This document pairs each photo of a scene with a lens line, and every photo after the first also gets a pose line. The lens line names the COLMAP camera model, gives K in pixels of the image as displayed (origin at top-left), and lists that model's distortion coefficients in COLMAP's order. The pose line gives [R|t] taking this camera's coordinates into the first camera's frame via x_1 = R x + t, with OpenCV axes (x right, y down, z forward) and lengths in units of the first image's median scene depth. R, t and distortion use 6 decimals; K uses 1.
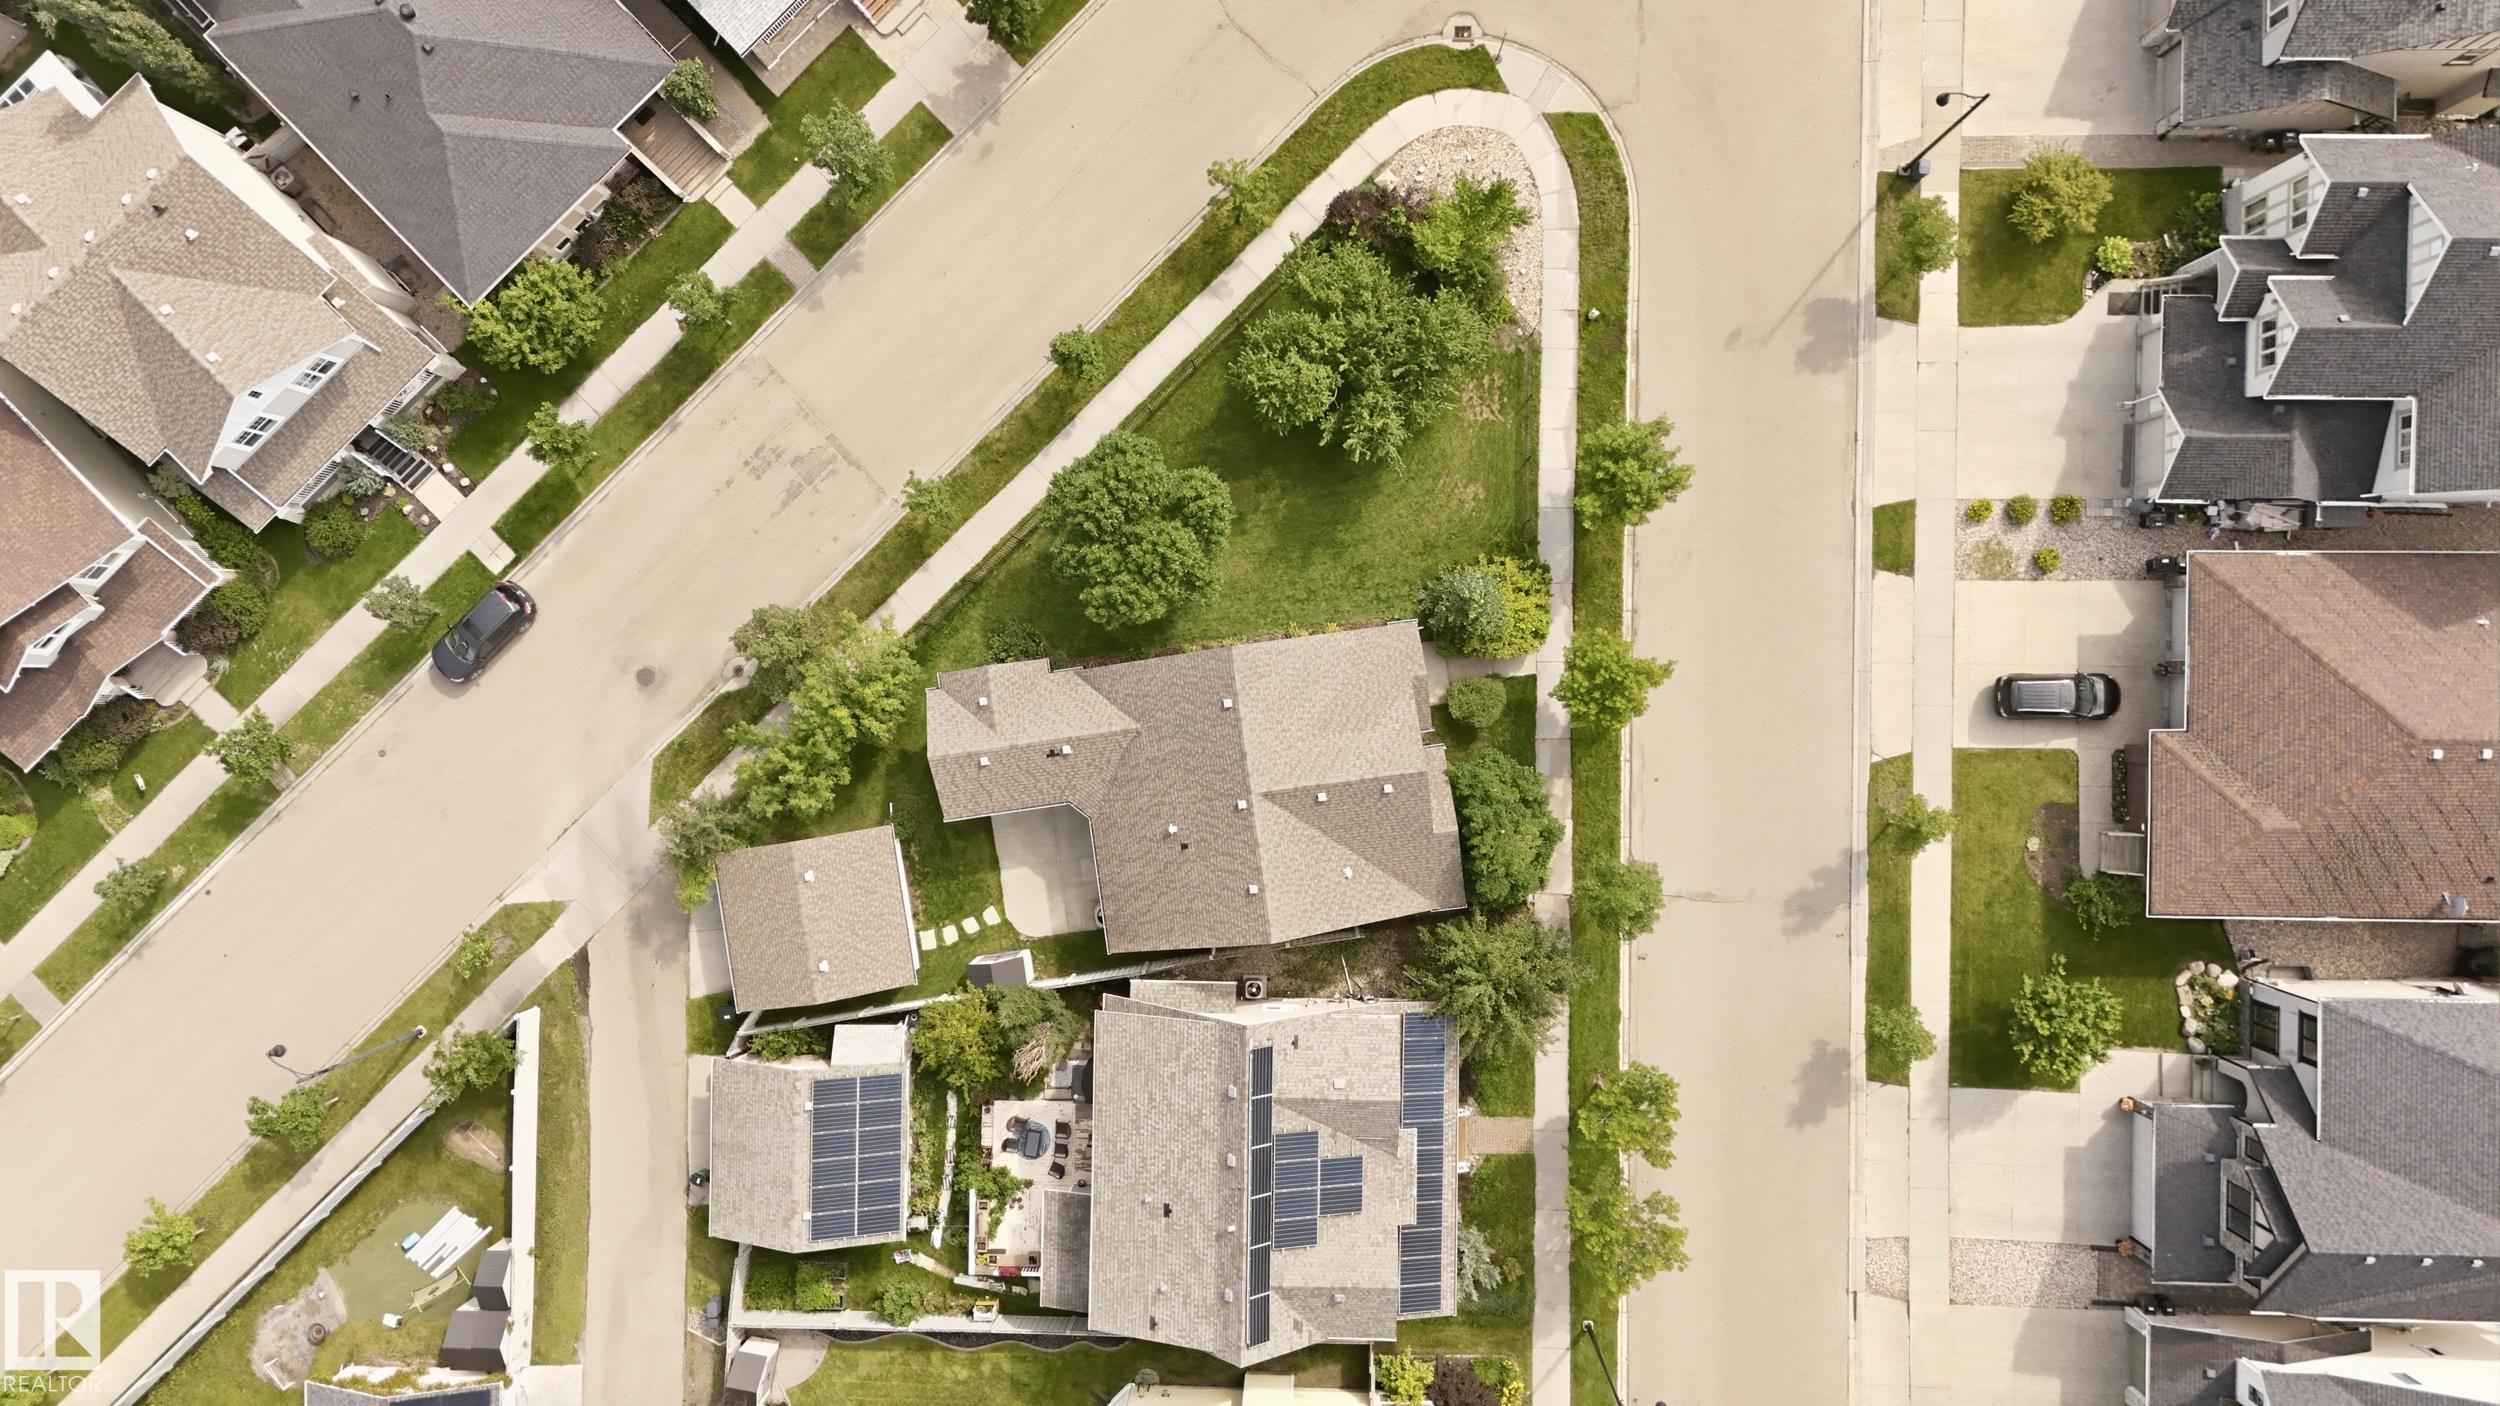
lens RADIAL K [[1856.8, 0, 1258.4], [0, 1856.8, 721.2], [0, 0, 1]] dist [0.072280, -0.076074]
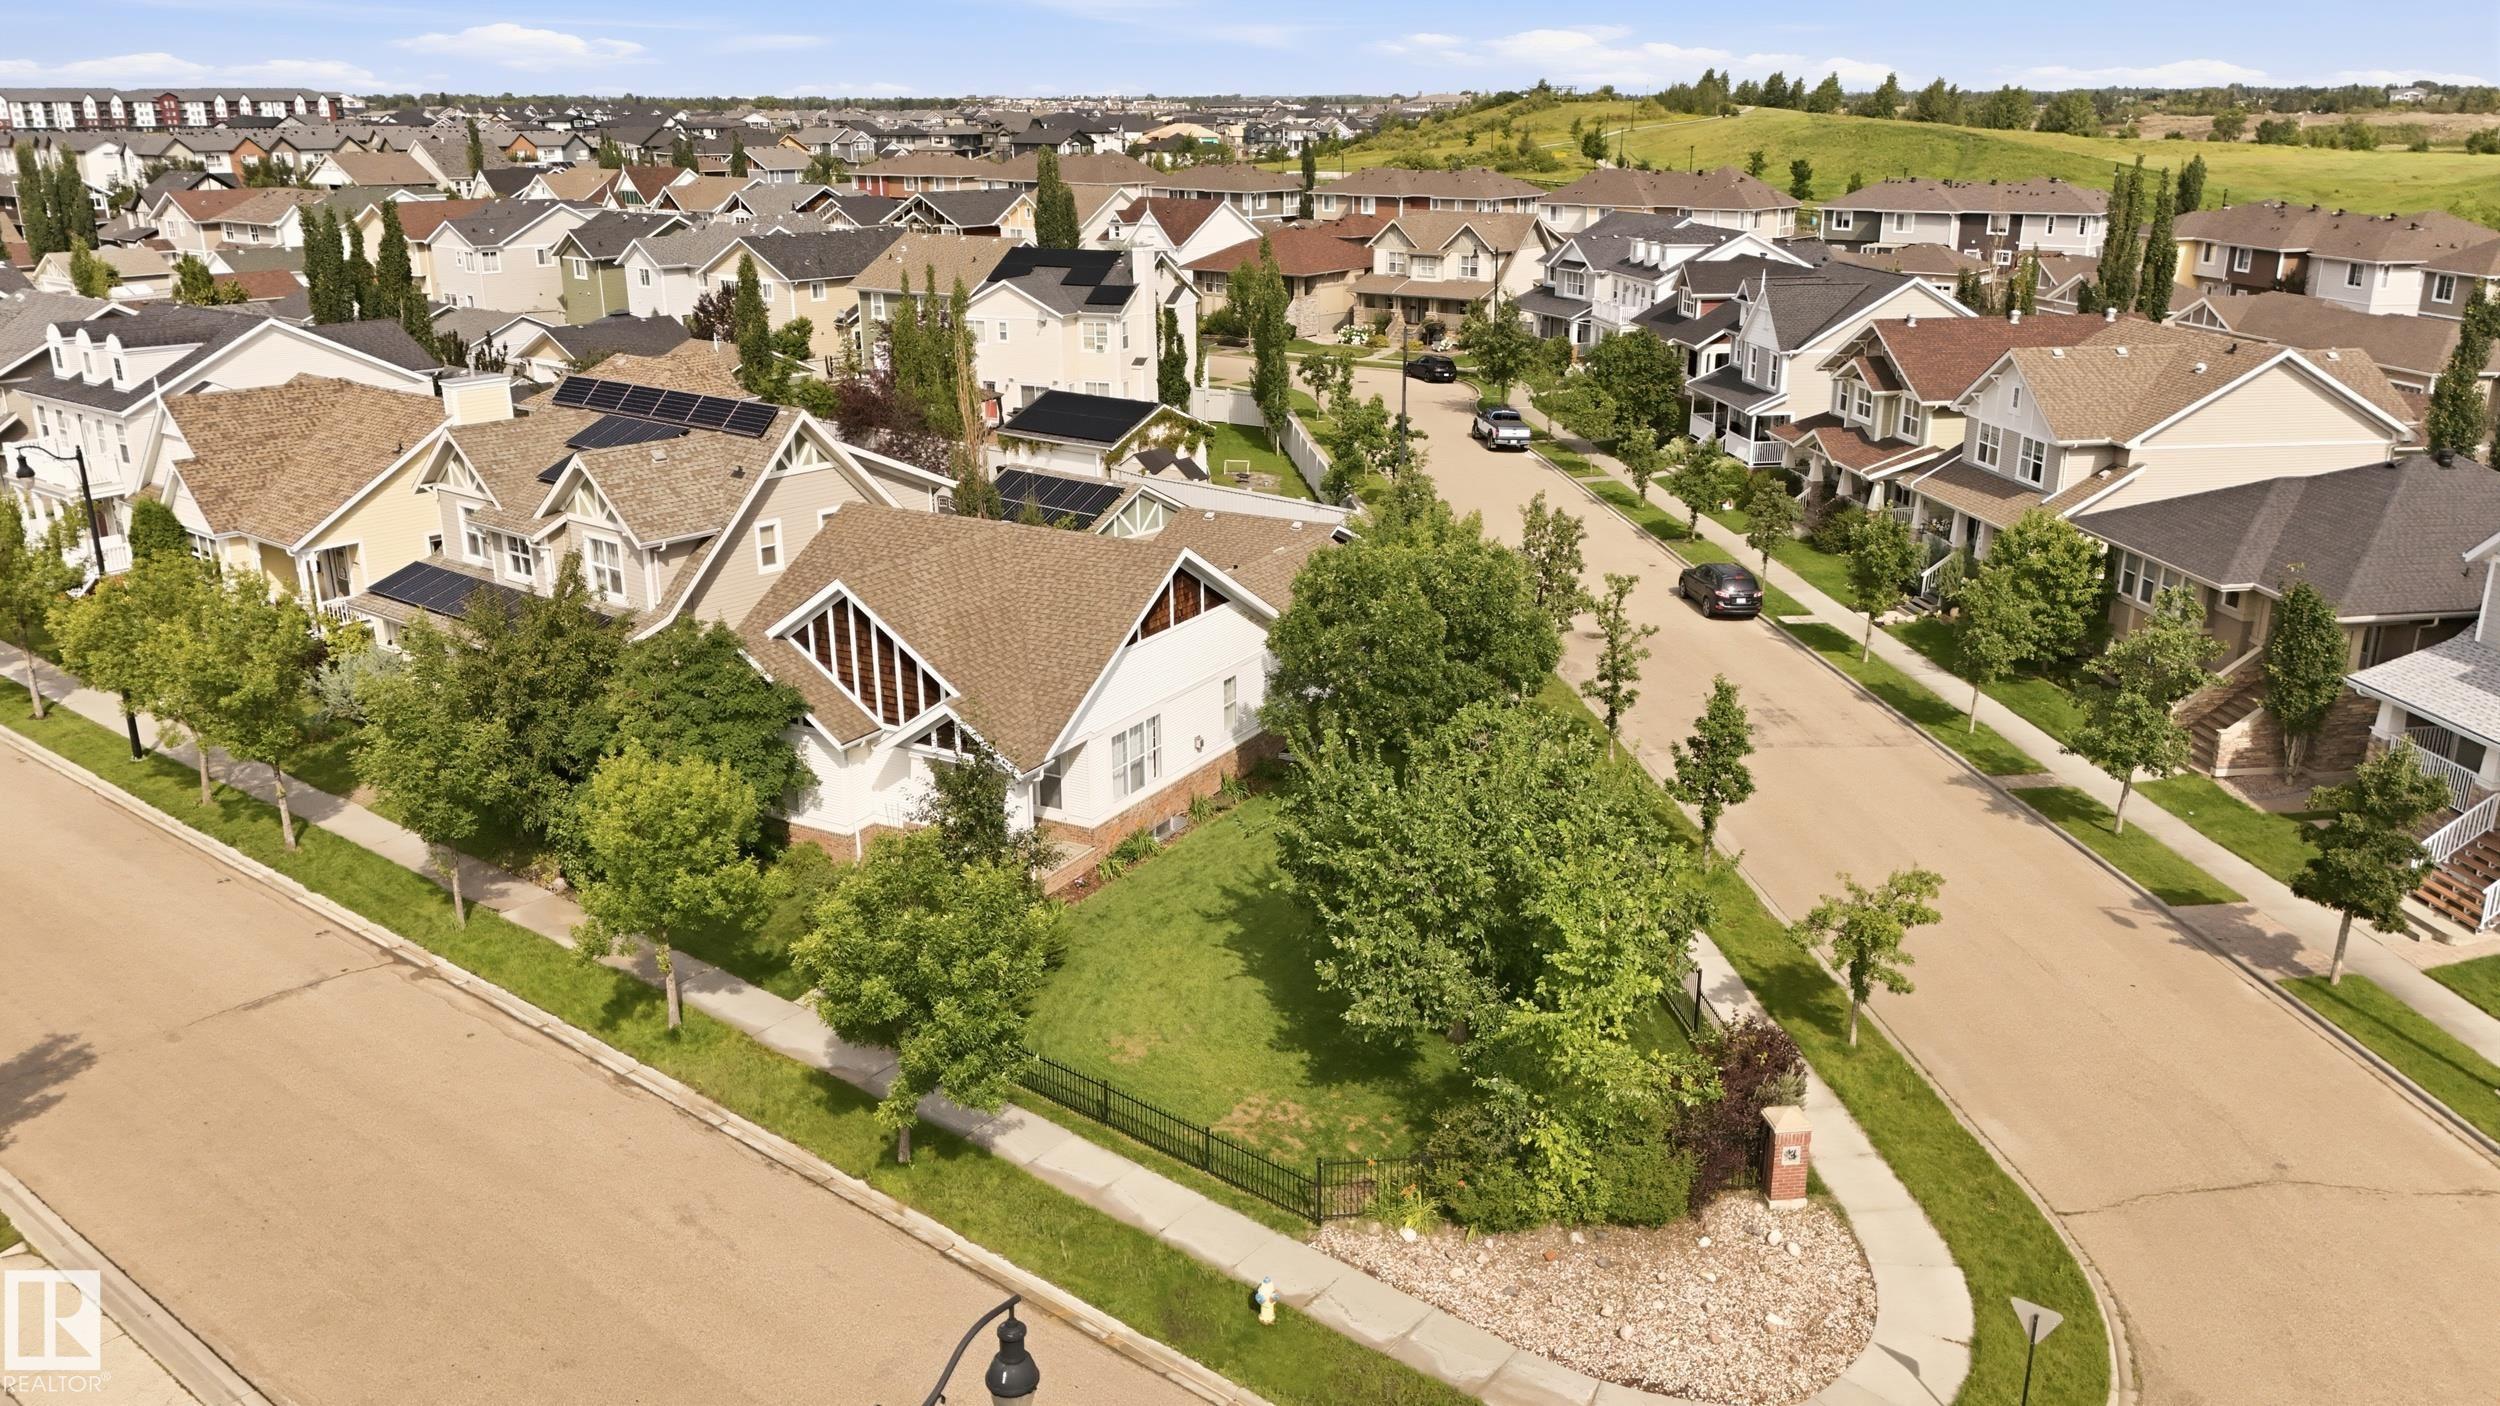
lens RADIAL K [[1856.8, 0, 1254.6], [0, 1856.8, 683.2], [0, 0, 1]] dist [0.072280, -0.076074]
pose [[-0.613912, 0.261556, -0.744782, 0.448292], [-0.789312, -0.191512, 0.583361, -0.428404], [0.009947, 0.945998, 0.324021, 0.758633]]
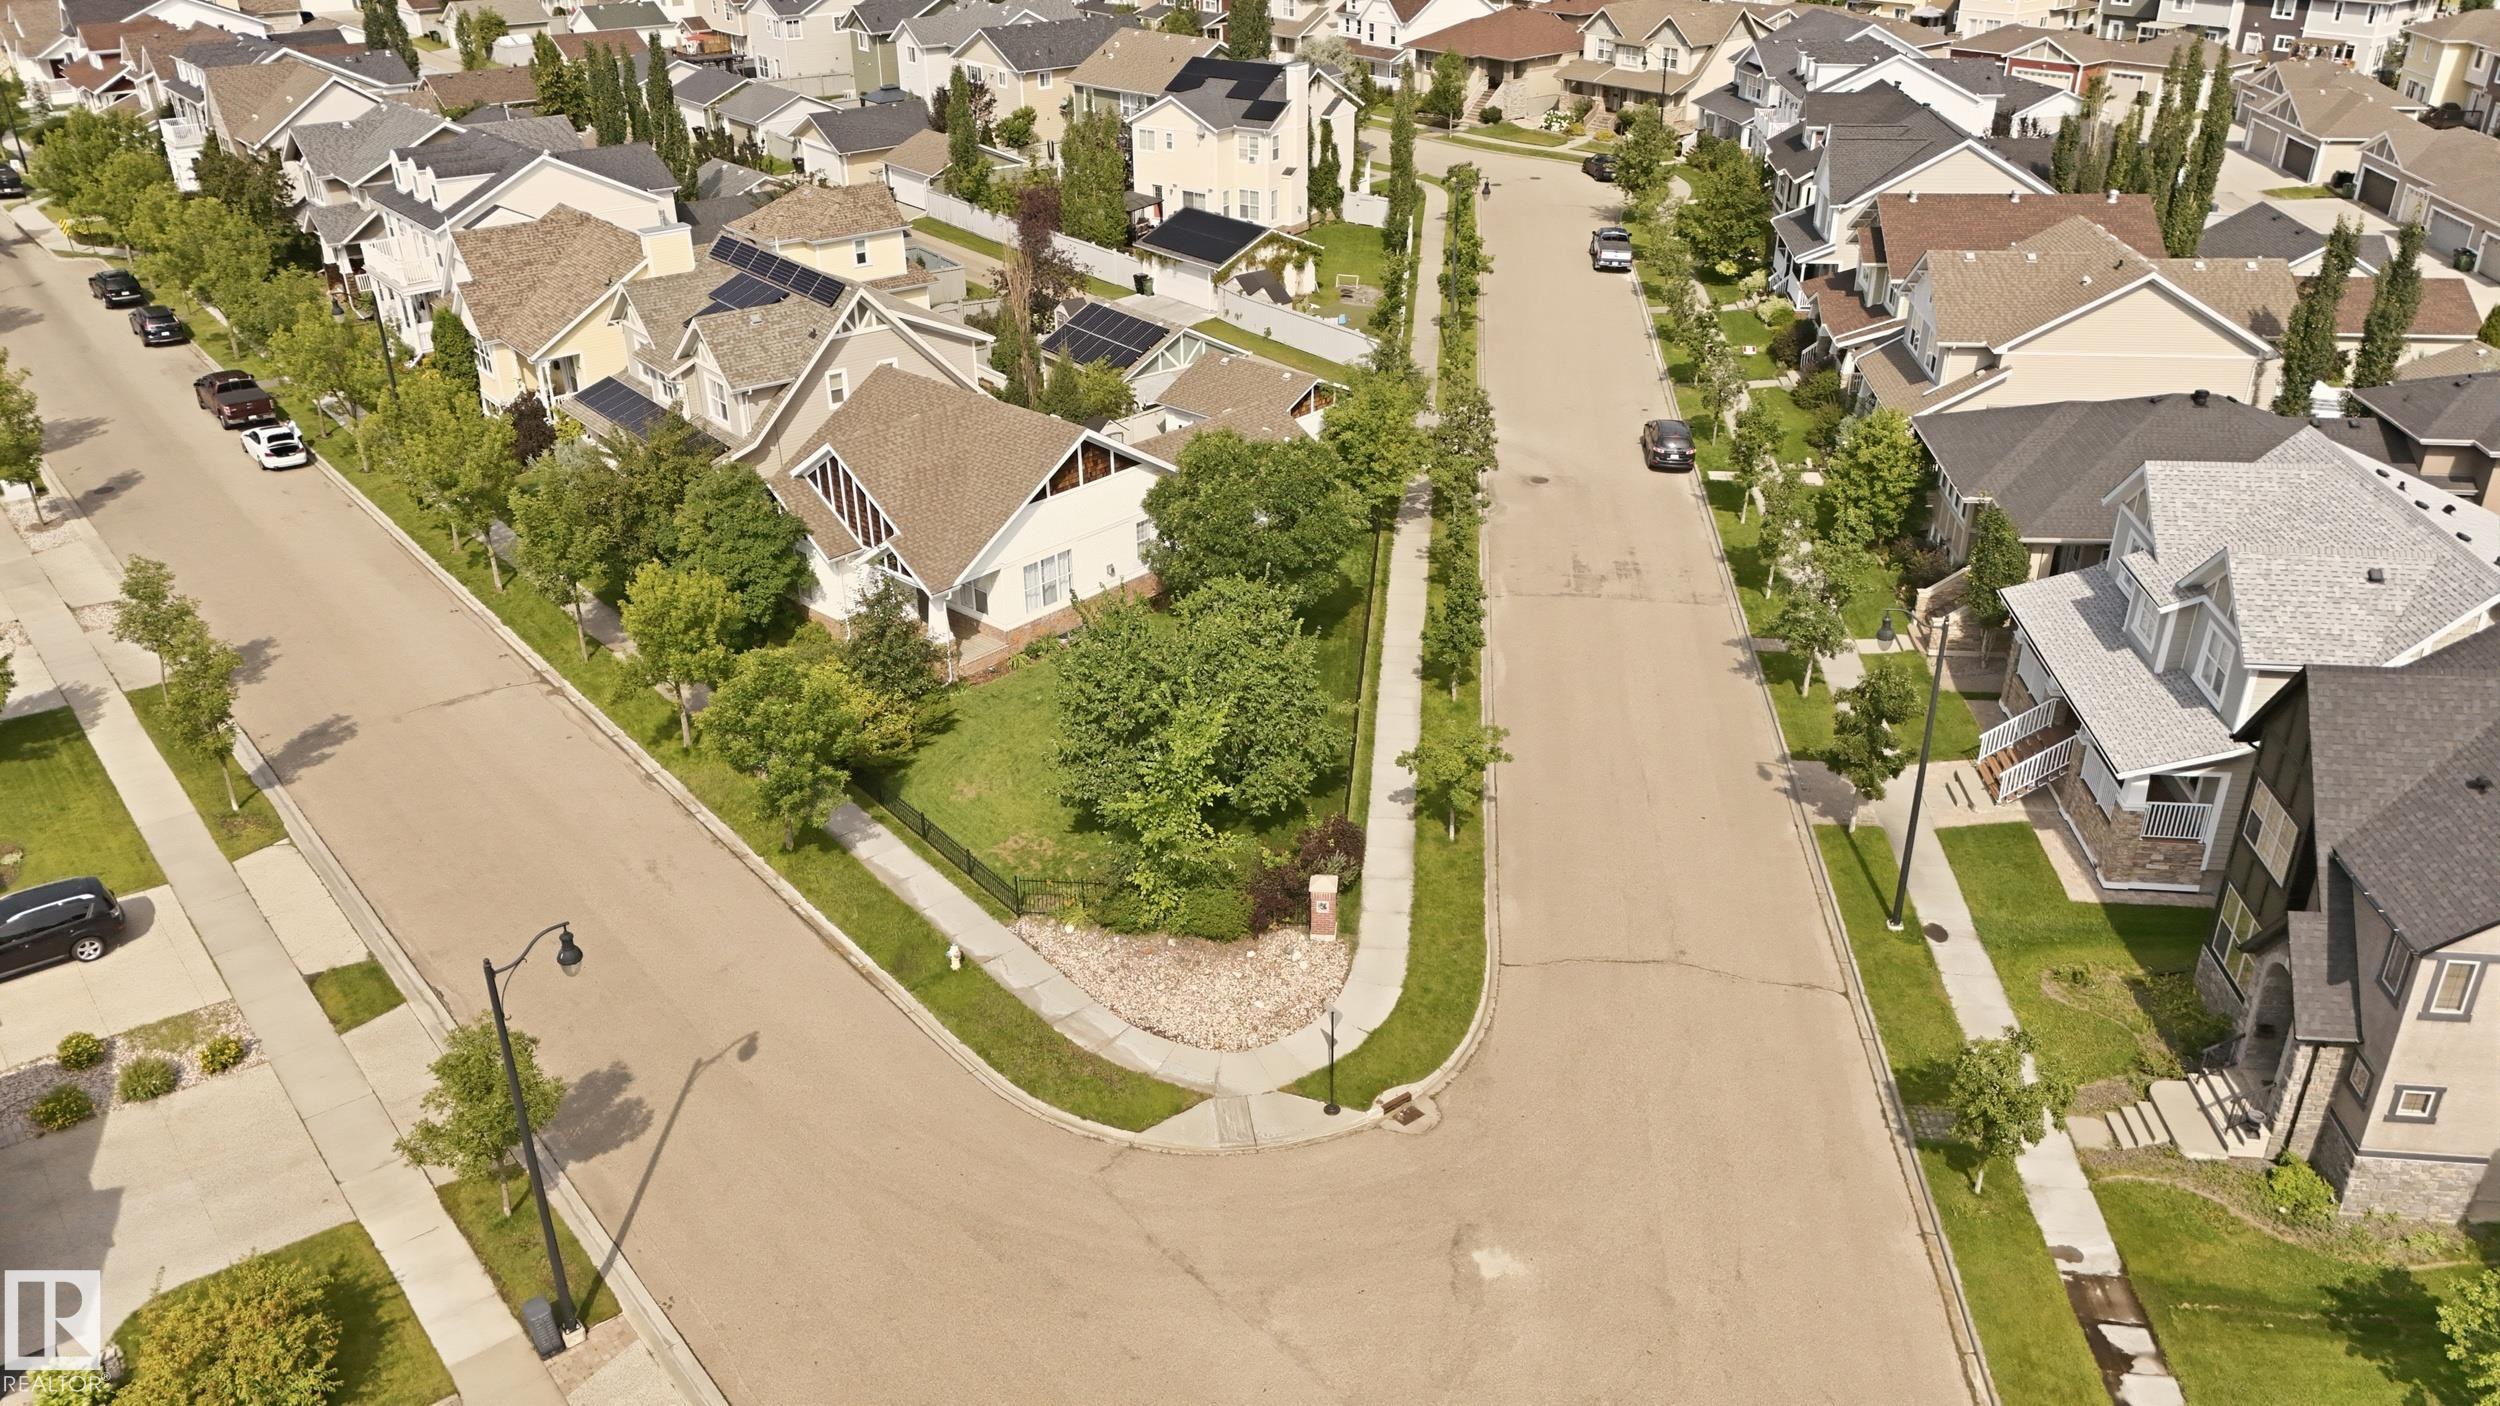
lens RADIAL K [[1856.8, 0, 1252.7], [0, 1856.8, 693.4], [0, 0, 1]] dist [0.072280, -0.076074]
pose [[-0.765898, 0.315813, -0.560056, 0.438675], [-0.642721, -0.352195, 0.680345, -0.700975], [0.017613, 0.881034, 0.472725, 0.625944]]
